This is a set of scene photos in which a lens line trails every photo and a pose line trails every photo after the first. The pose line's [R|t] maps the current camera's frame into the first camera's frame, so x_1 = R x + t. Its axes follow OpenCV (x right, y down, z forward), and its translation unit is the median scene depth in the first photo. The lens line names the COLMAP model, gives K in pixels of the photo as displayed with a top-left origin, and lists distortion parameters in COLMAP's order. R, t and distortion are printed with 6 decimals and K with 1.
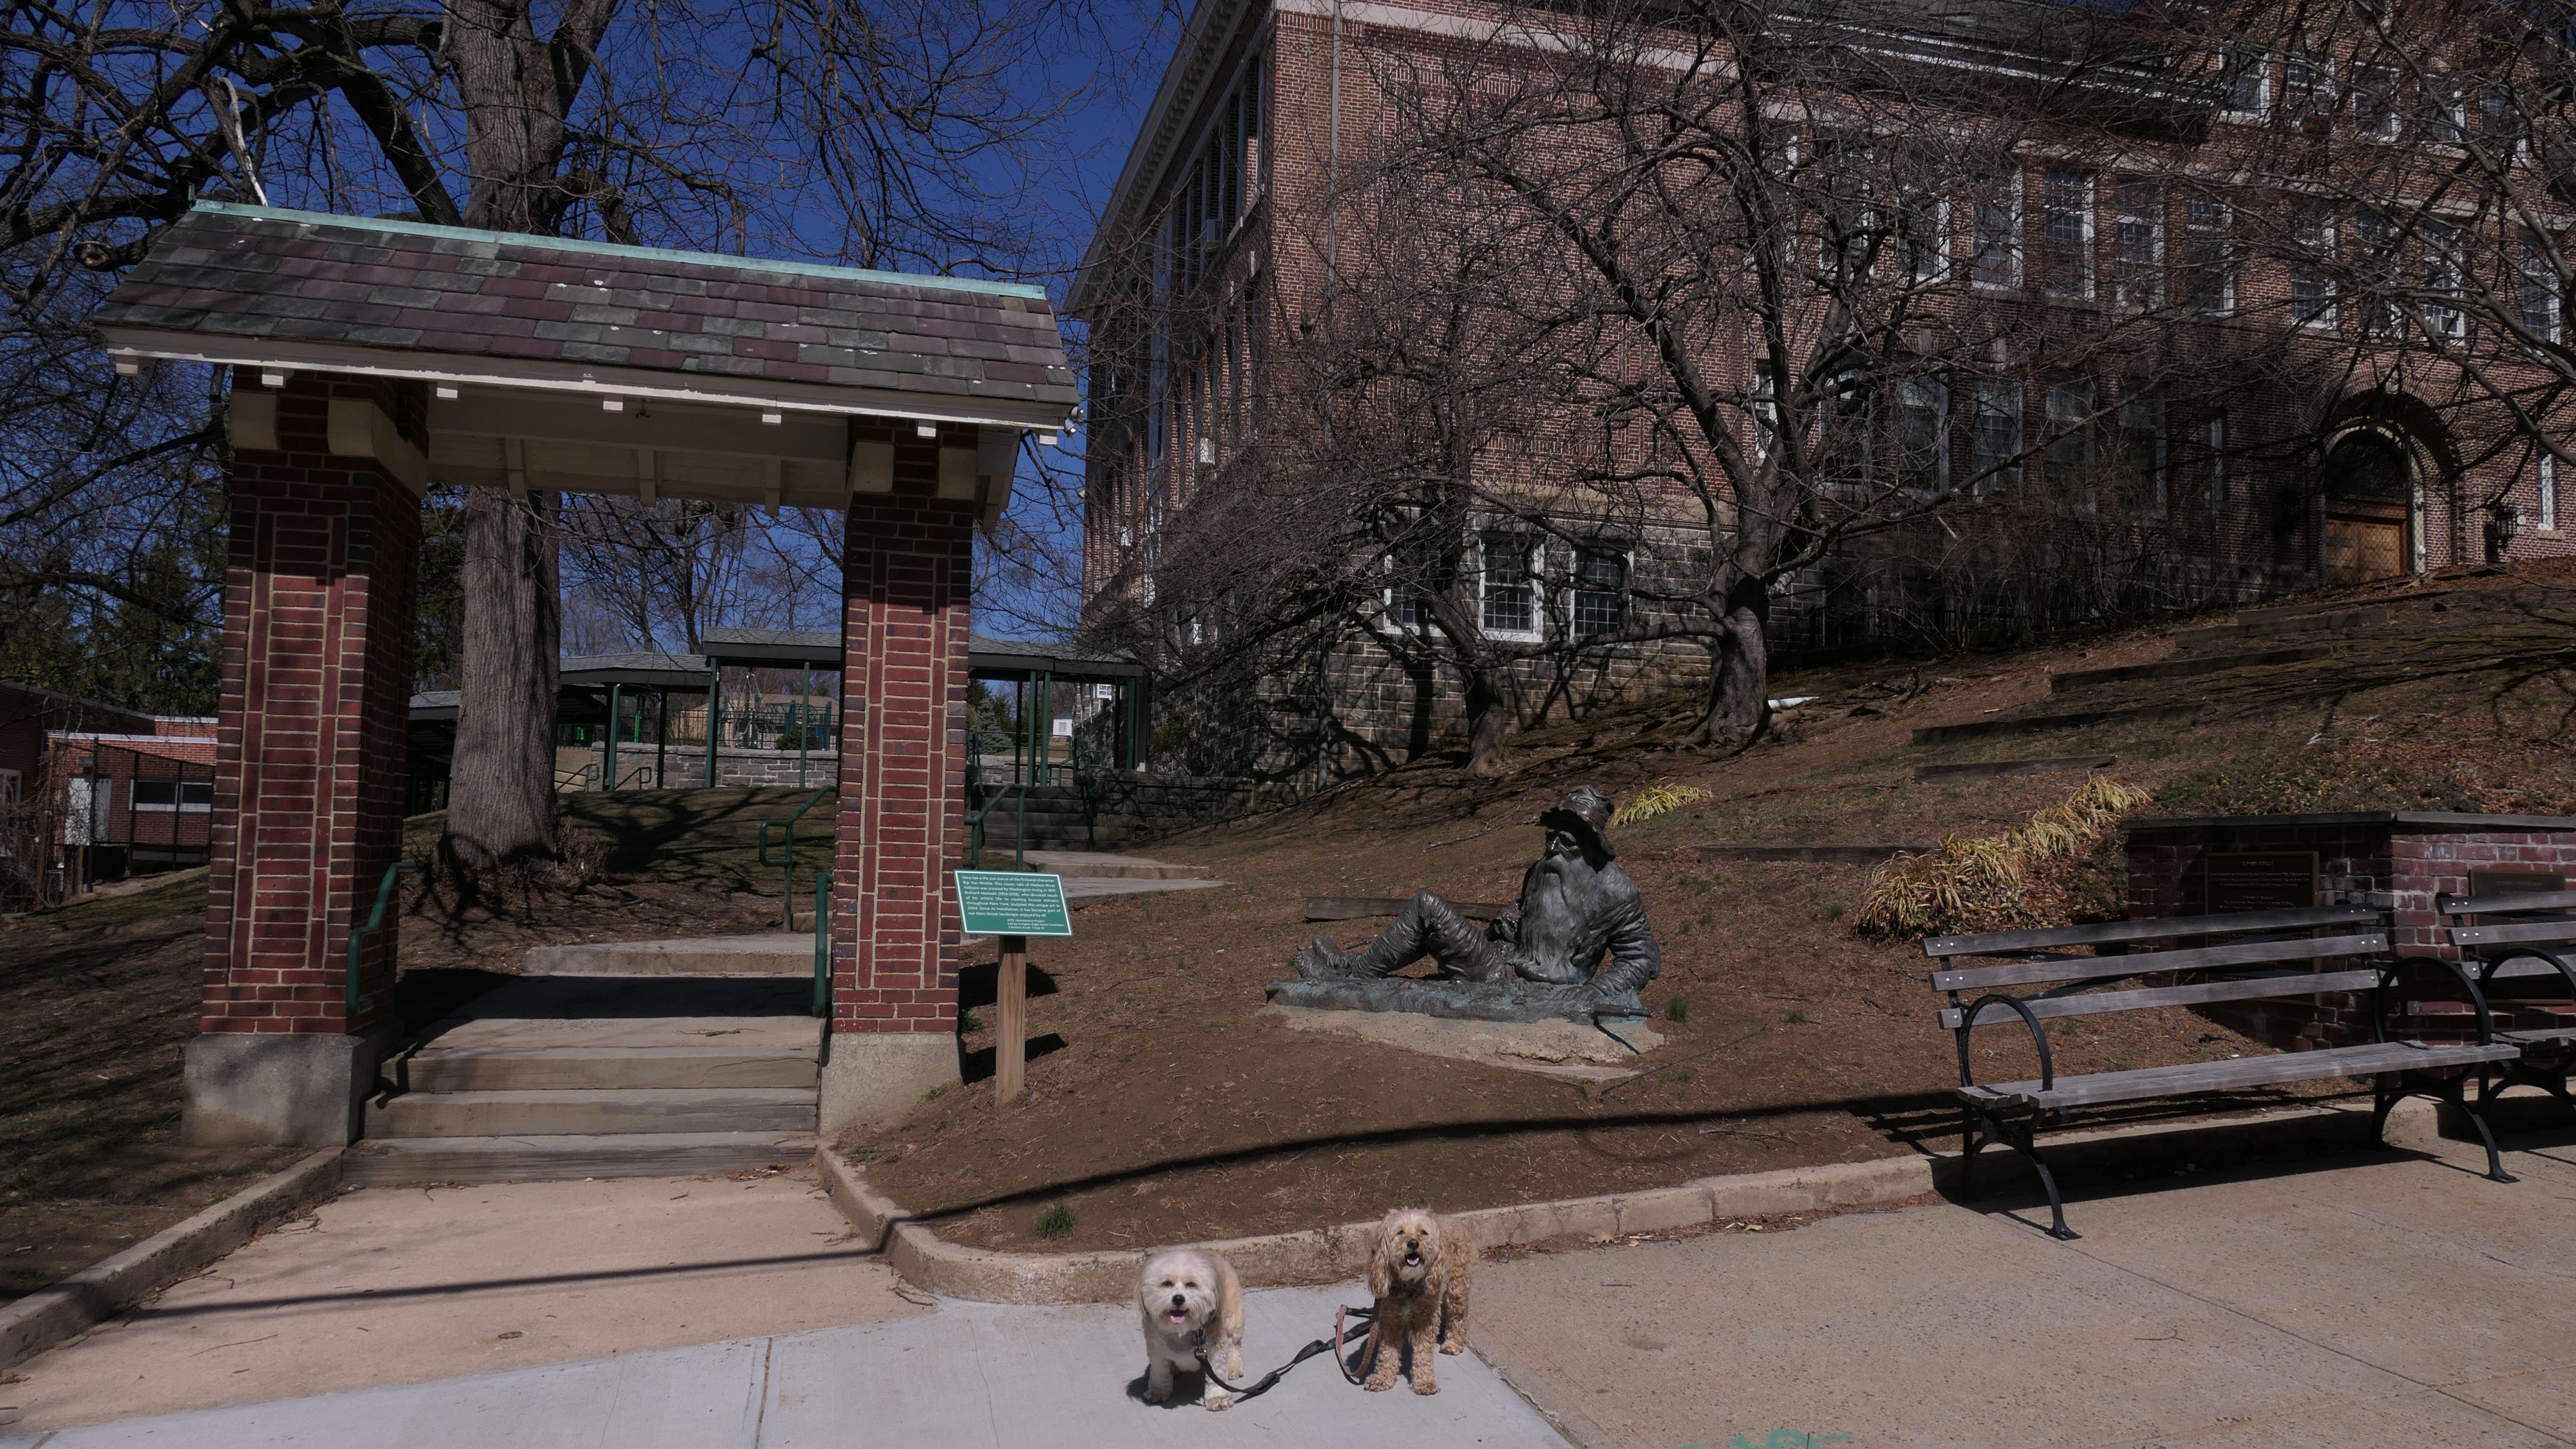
lens RADIAL K [[1751.2, 0, 1288.0], [0, 1751.2, 724.5], [0, 0, 1]] dist [-0.018987, -0.001148]
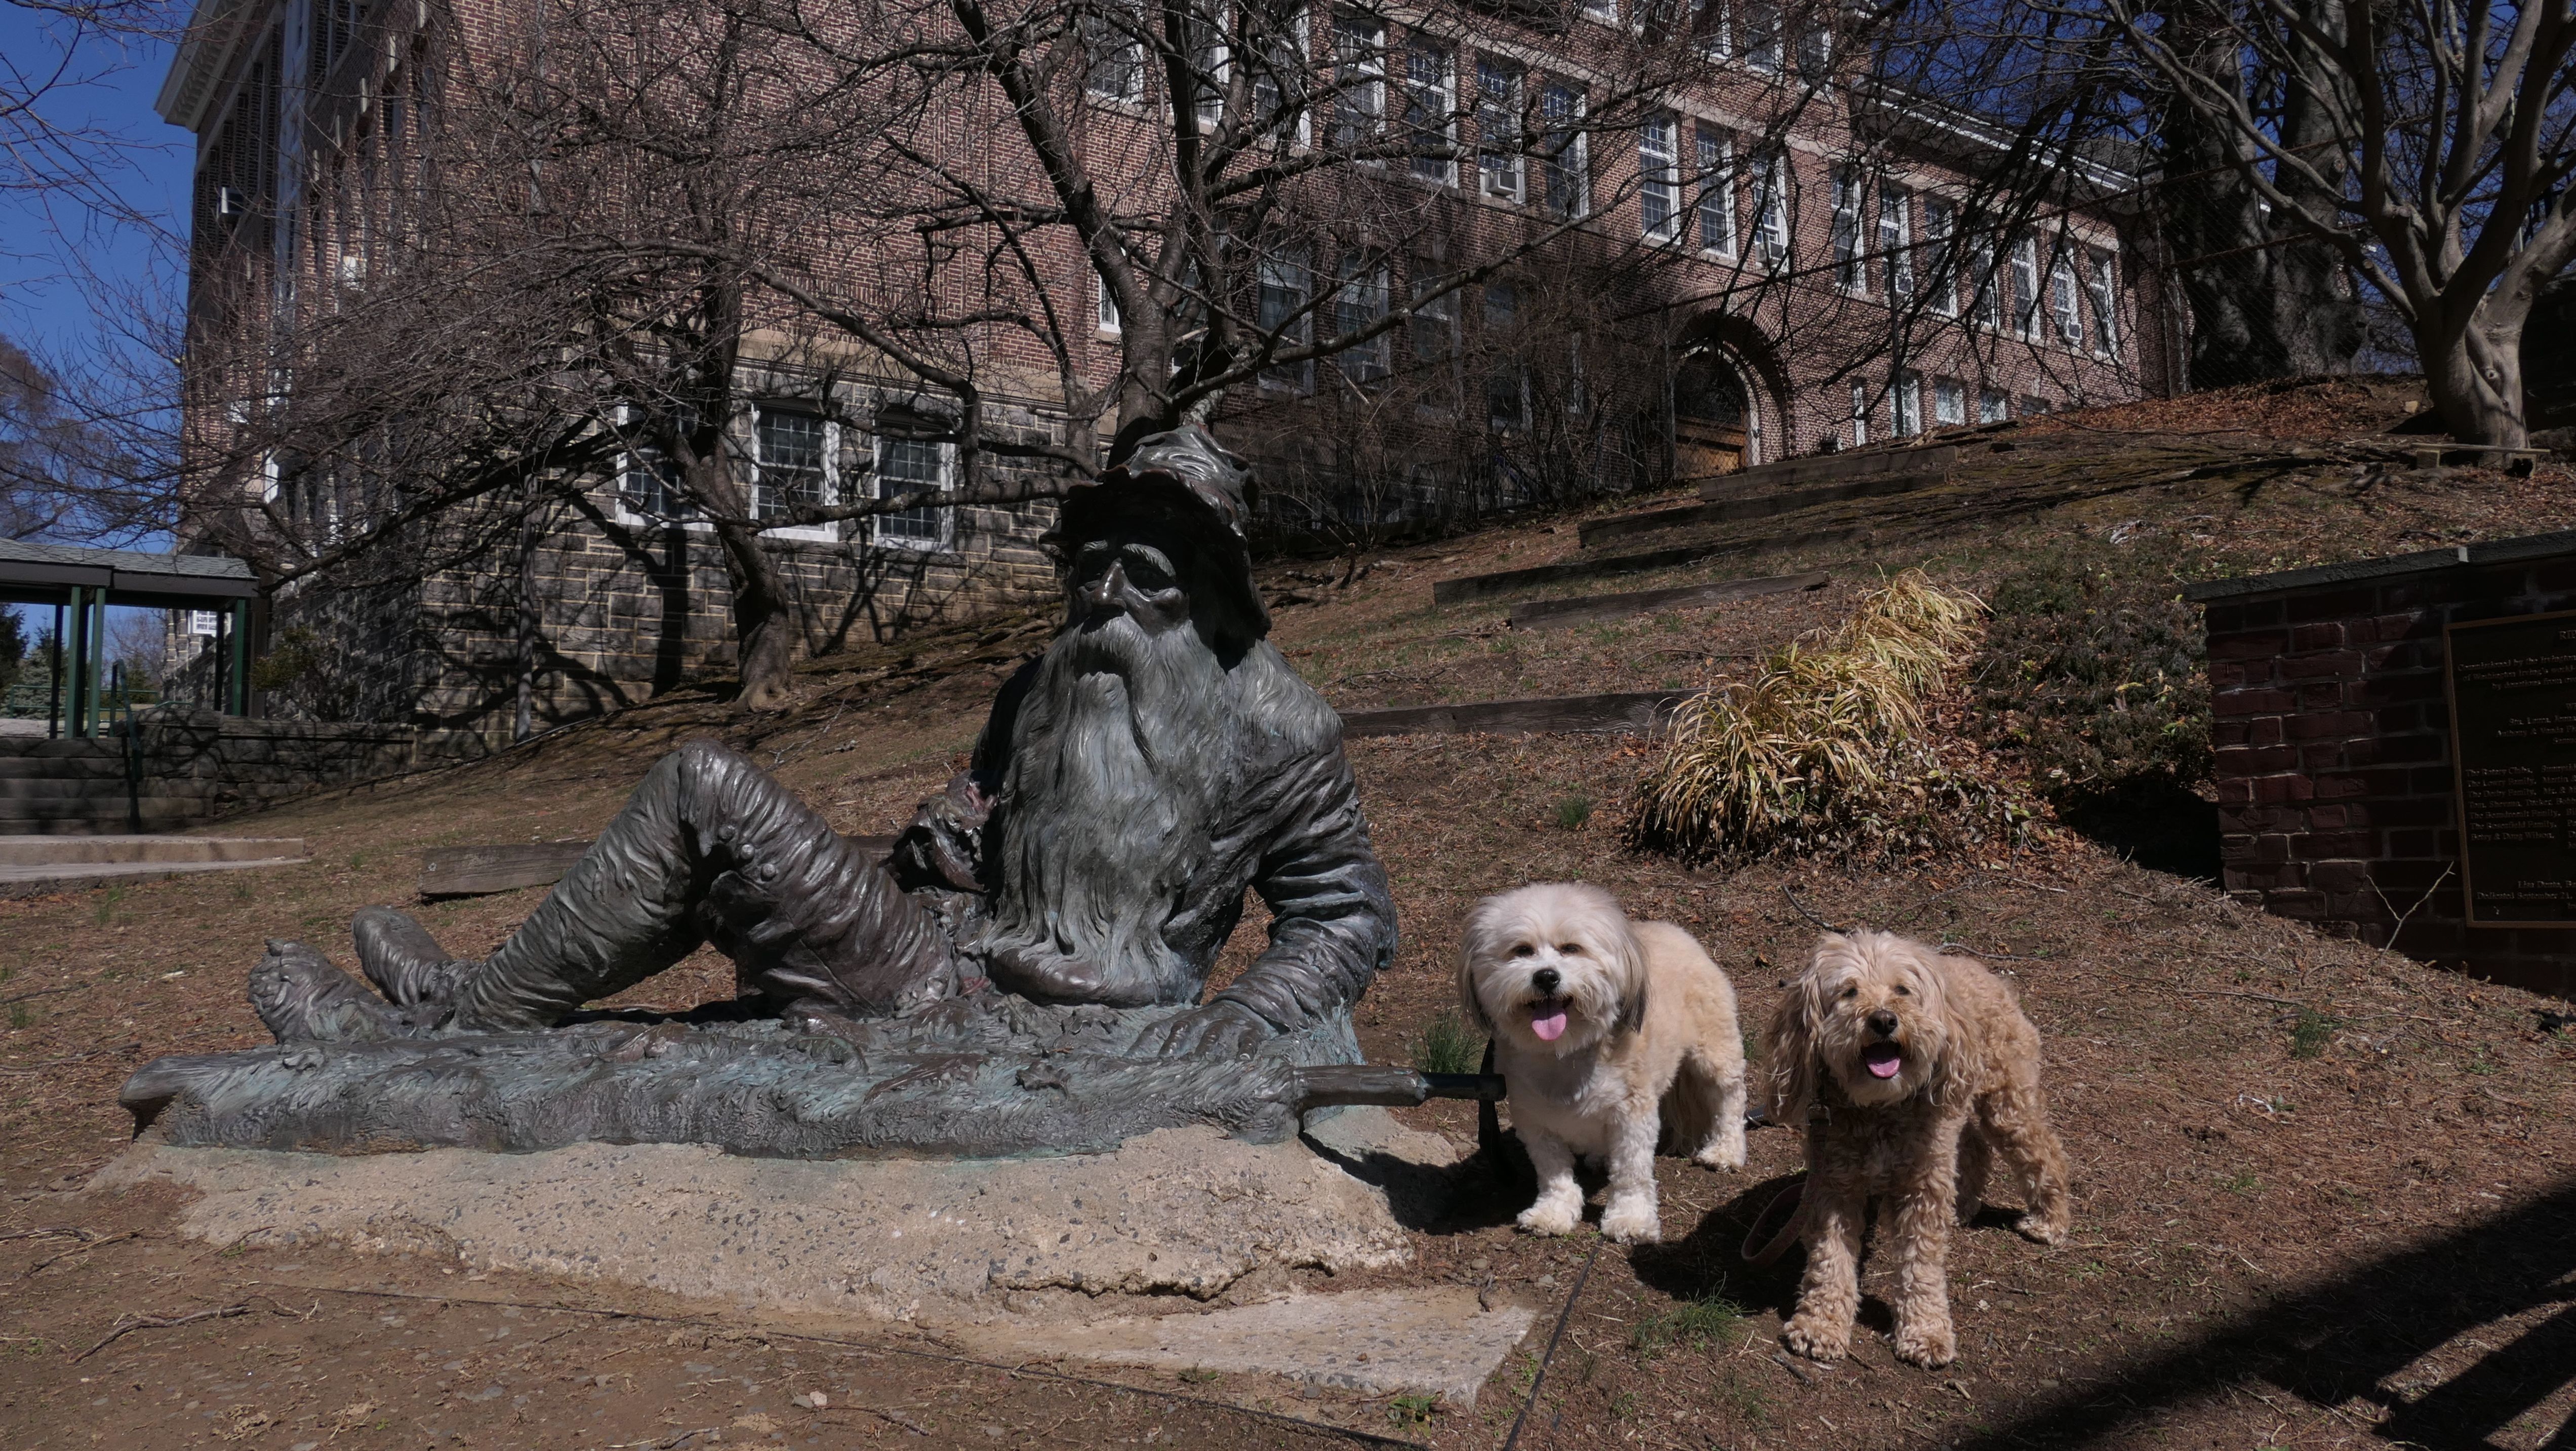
lens RADIAL K [[1794.7, 0, 1294.1], [0, 1794.7, 684.0], [0, 0, 1]] dist [-0.002455, 0.001089]
pose [[0.916771, -0.003017, 0.399402, 0.014882], [0.009513, 0.999853, -0.014283, 0.028572], [-0.399301, 0.016893, 0.916664, 0.208076]]
